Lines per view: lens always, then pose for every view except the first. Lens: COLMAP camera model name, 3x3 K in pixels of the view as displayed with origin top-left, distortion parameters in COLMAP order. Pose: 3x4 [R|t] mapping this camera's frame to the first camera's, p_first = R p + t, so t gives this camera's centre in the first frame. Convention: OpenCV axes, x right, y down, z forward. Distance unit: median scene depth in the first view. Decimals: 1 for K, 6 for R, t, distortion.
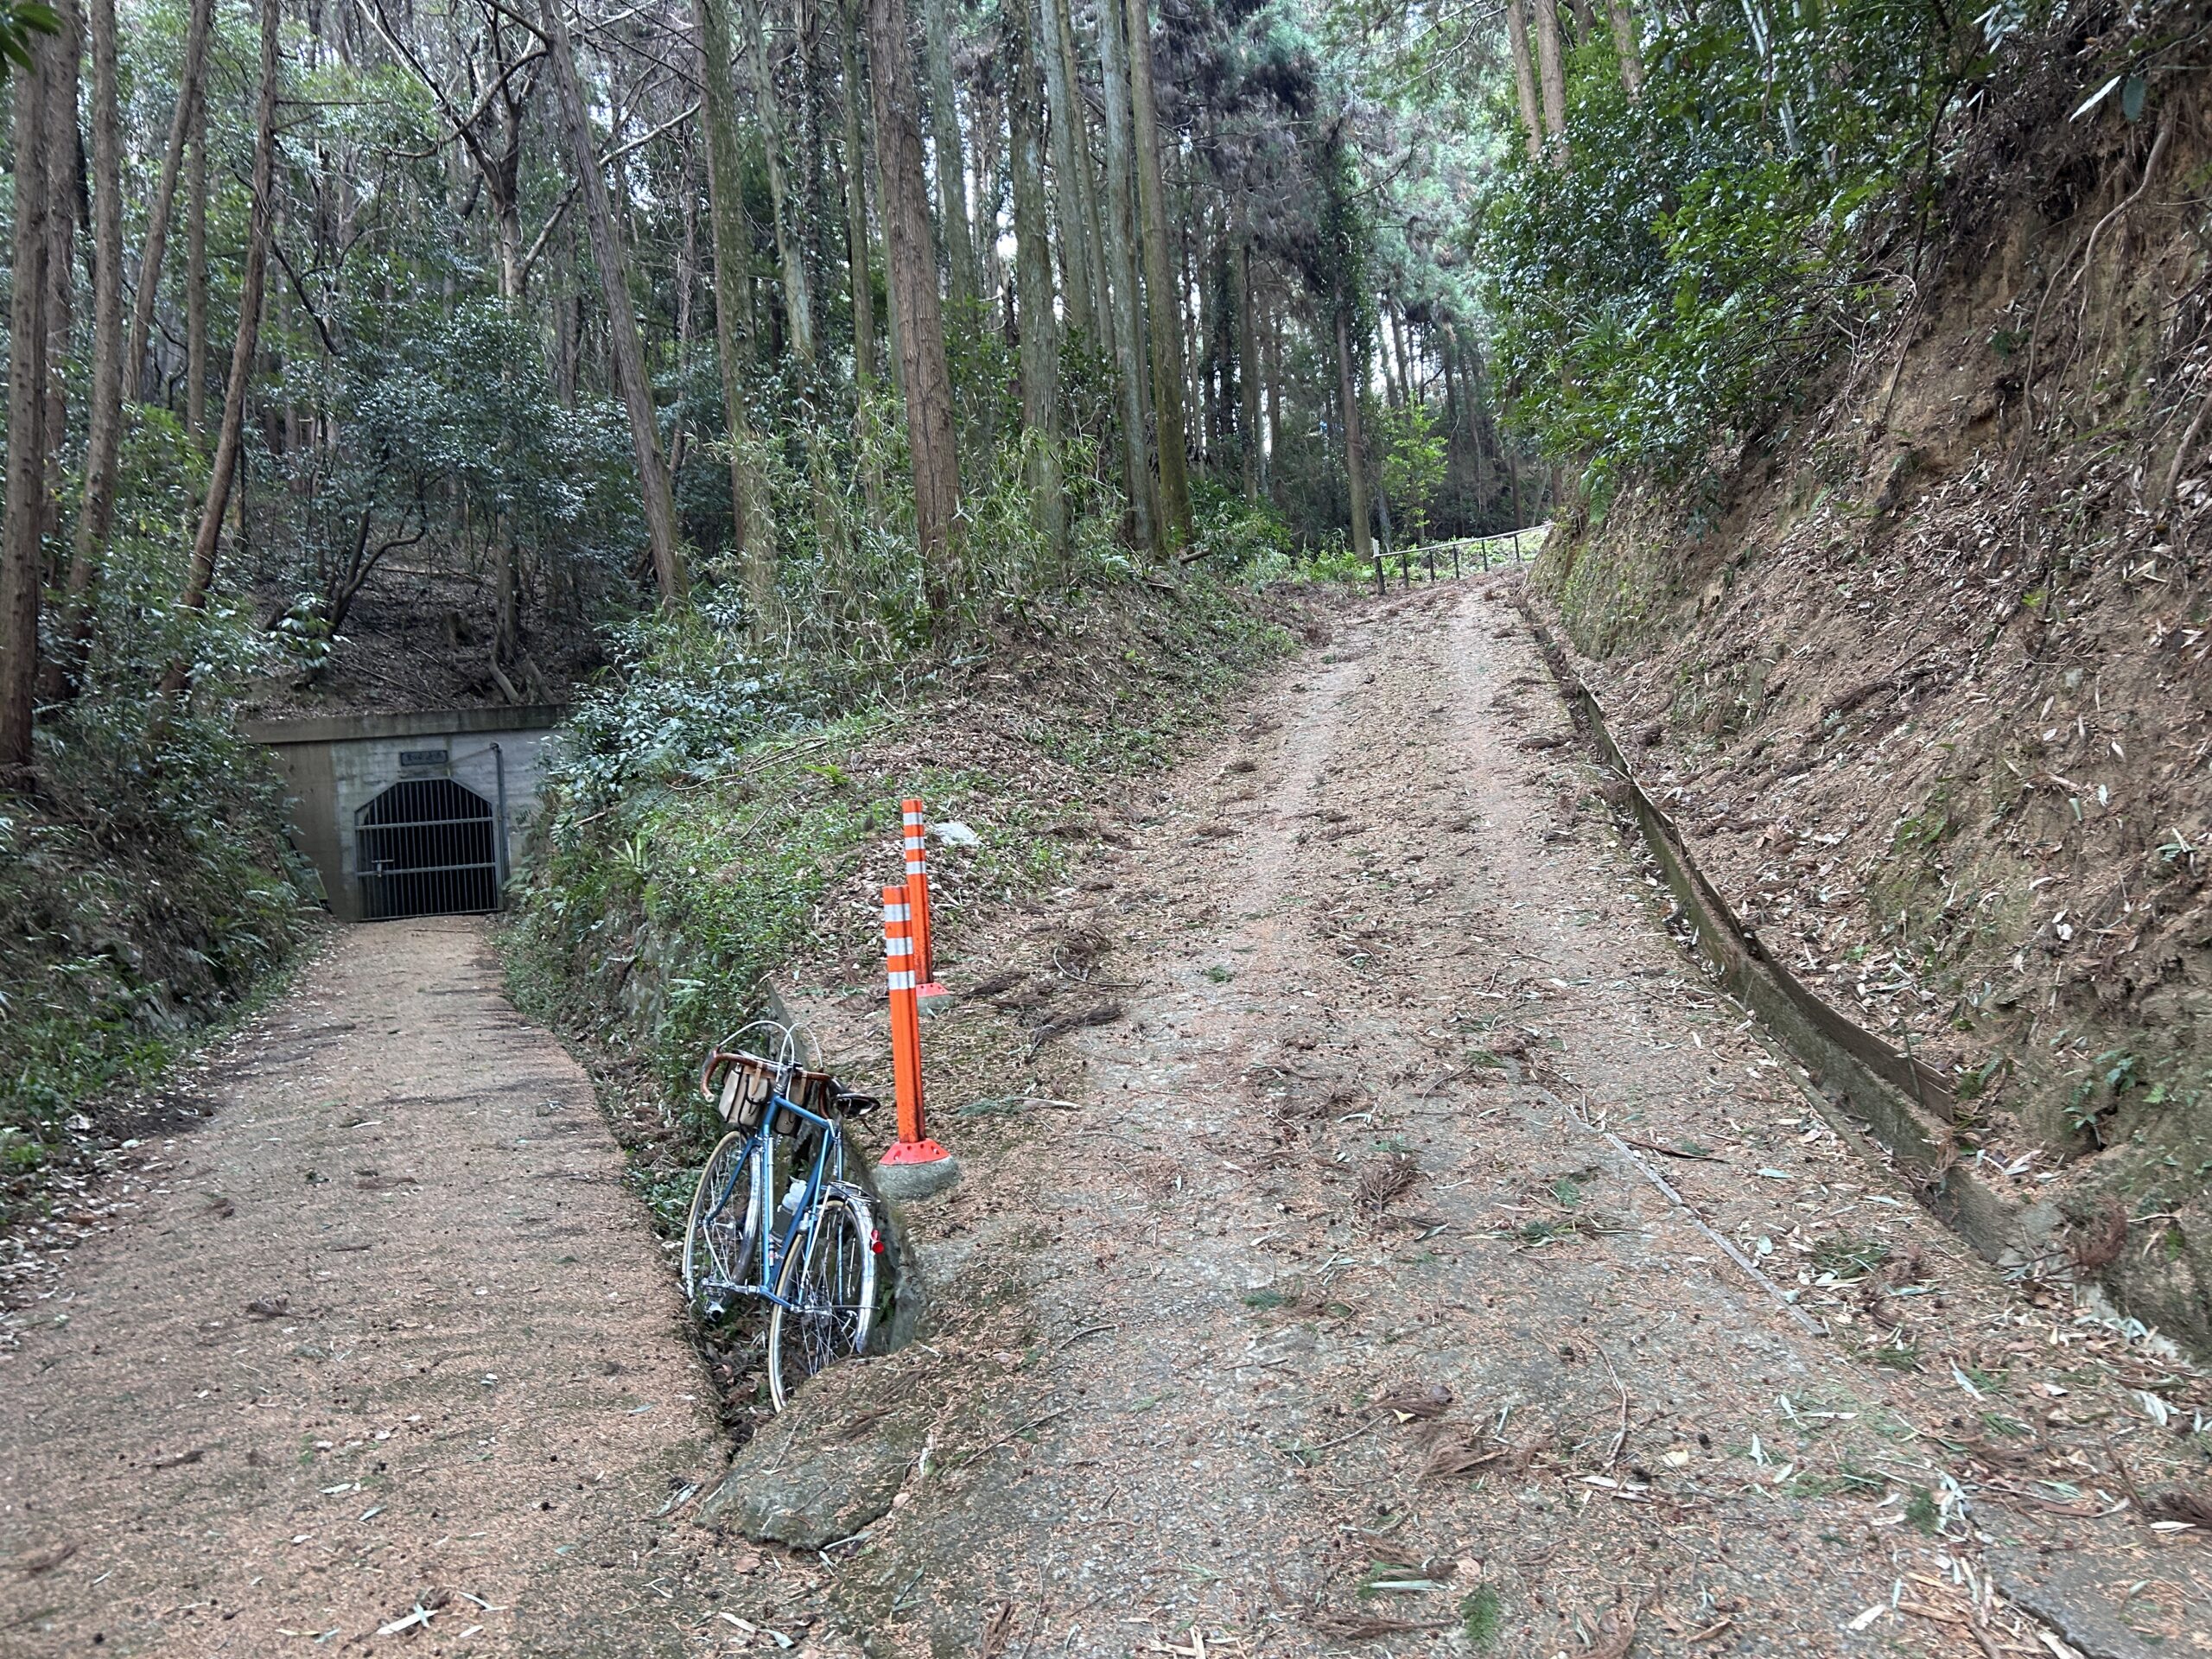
lens RADIAL K [[1659.8, 0, 1098.4], [0, 1659.8, 816.6], [0, 0, 1]] dist [0.001249, -0.002334]
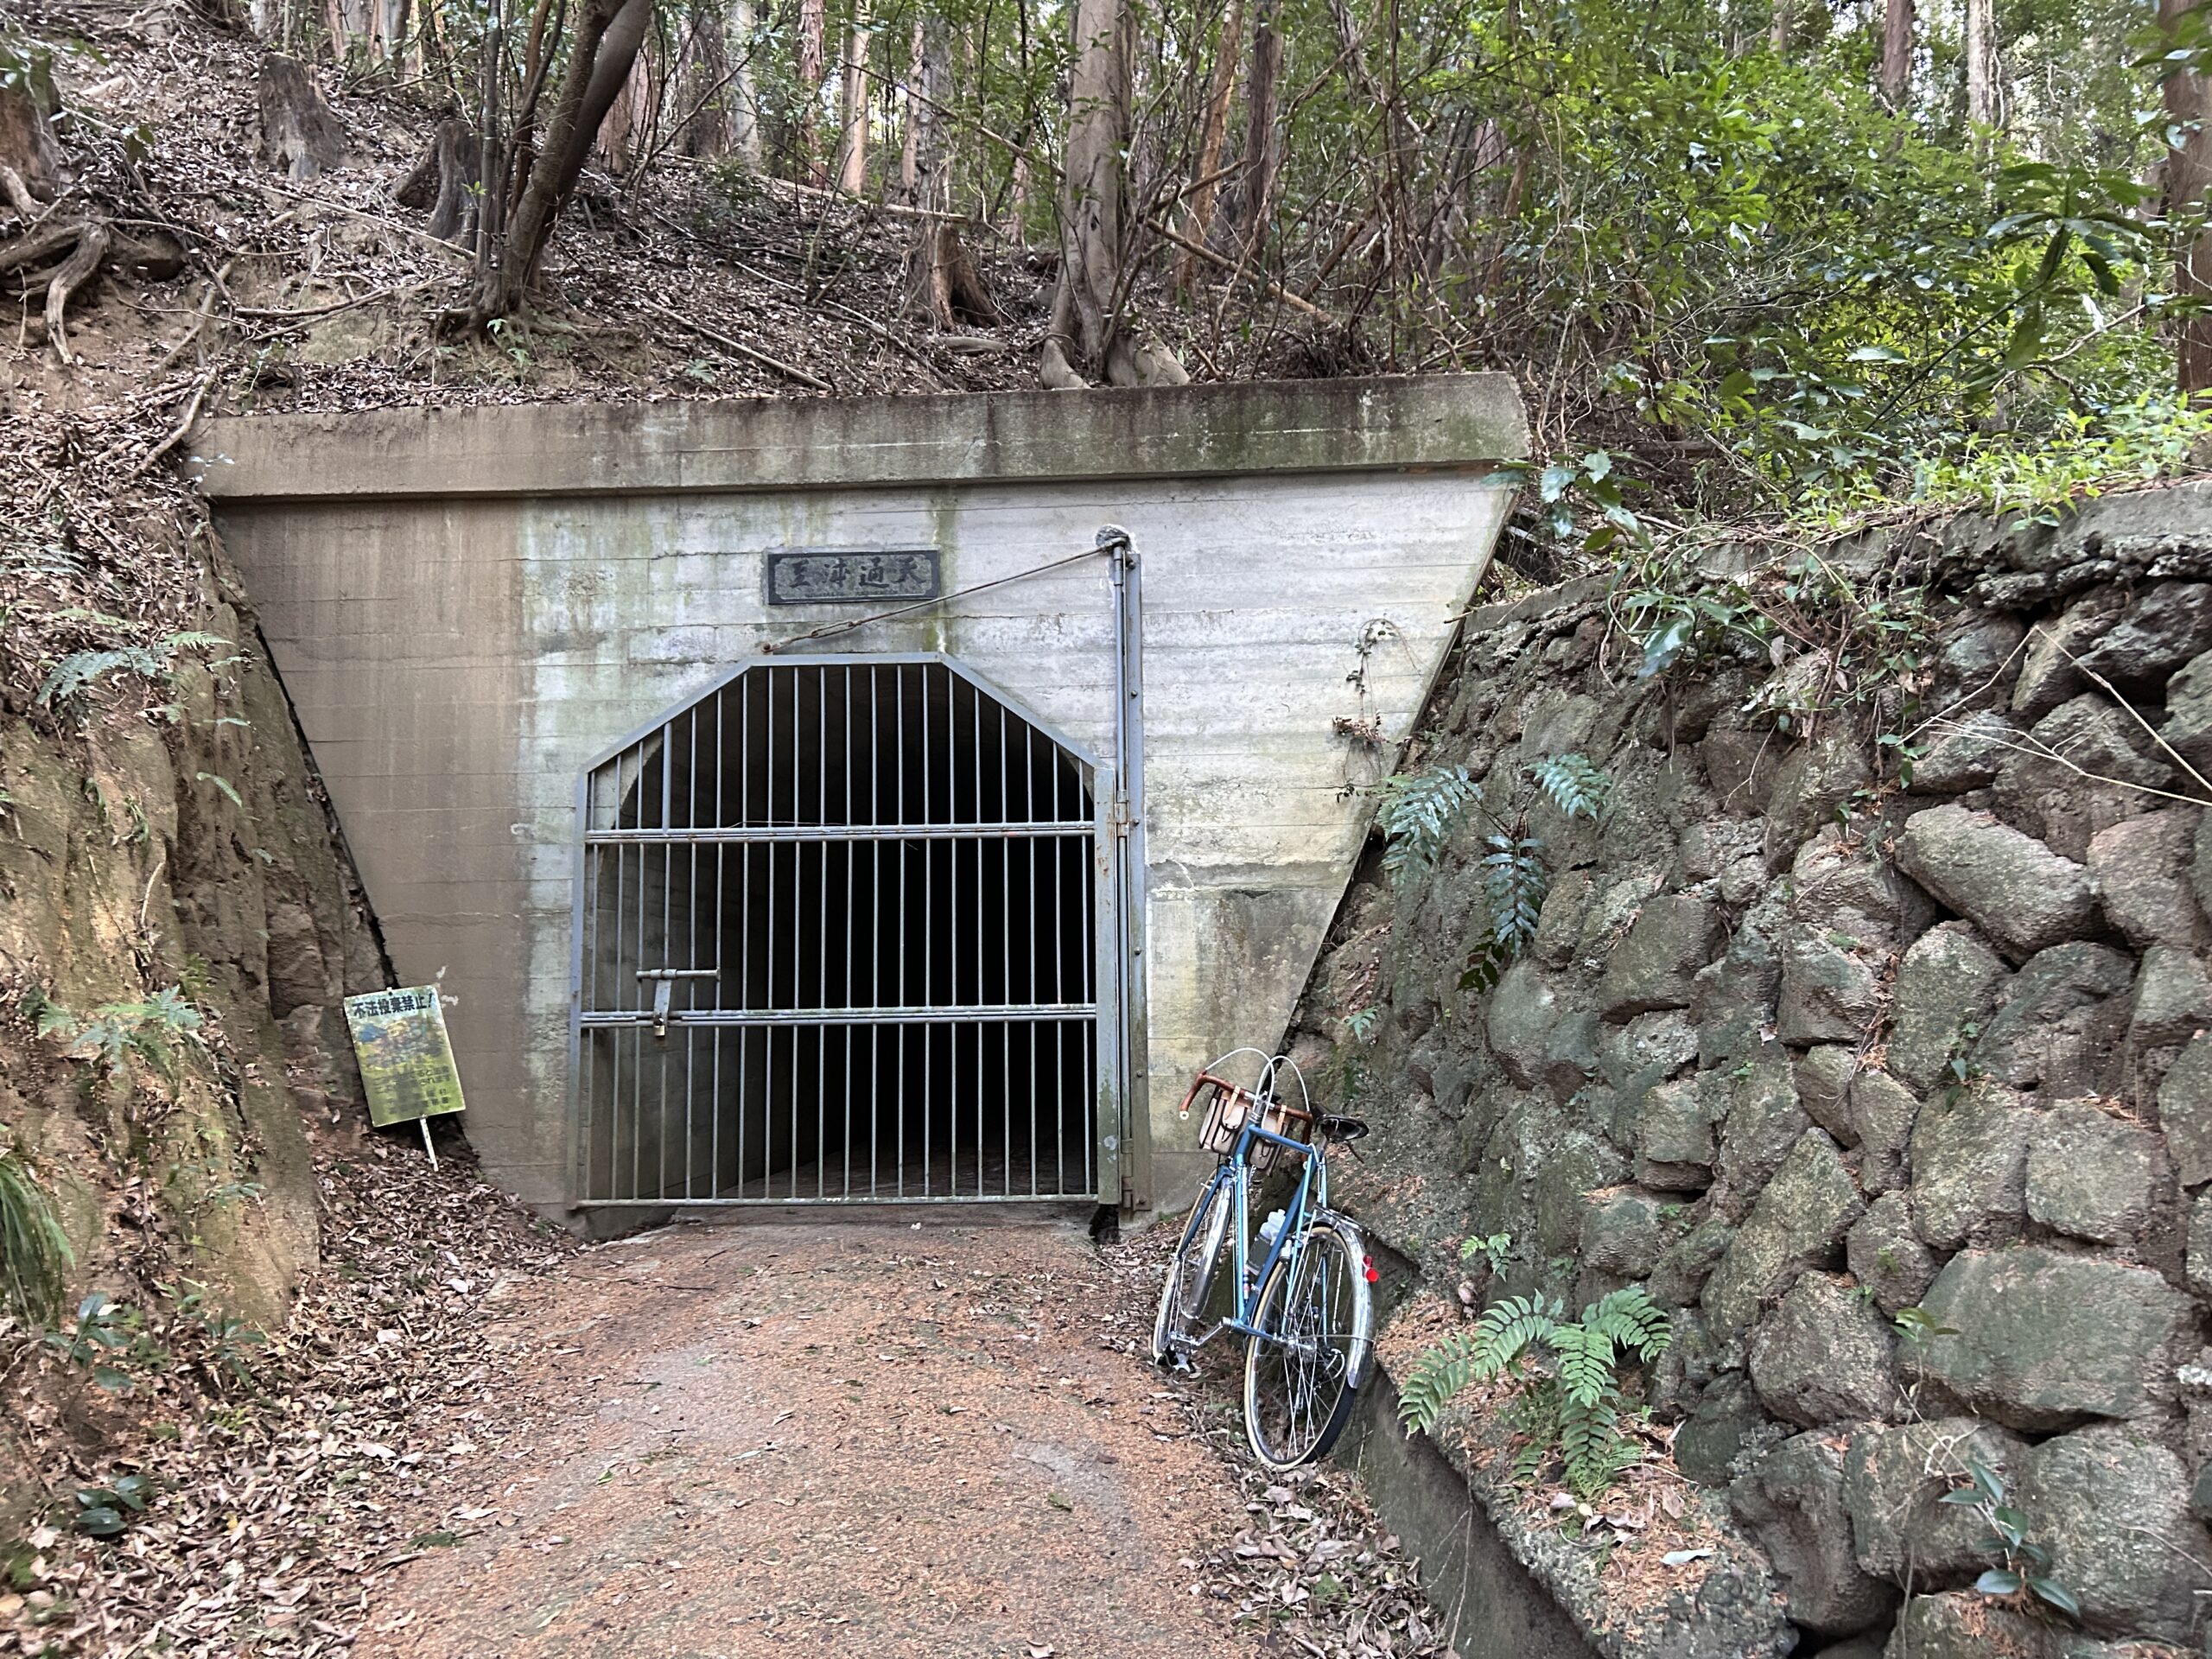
lens RADIAL K [[1659.8, 0, 1122.5], [0, 1659.8, 840.1], [0, 0, 1]] dist [0.001249, -0.002334]
pose [[0.961172, 0.050100, -0.271365, -0.293495], [-0.050220, 0.998717, 0.006506, 0.001519], [0.271343, 0.007374, 0.962455, 0.762145]]
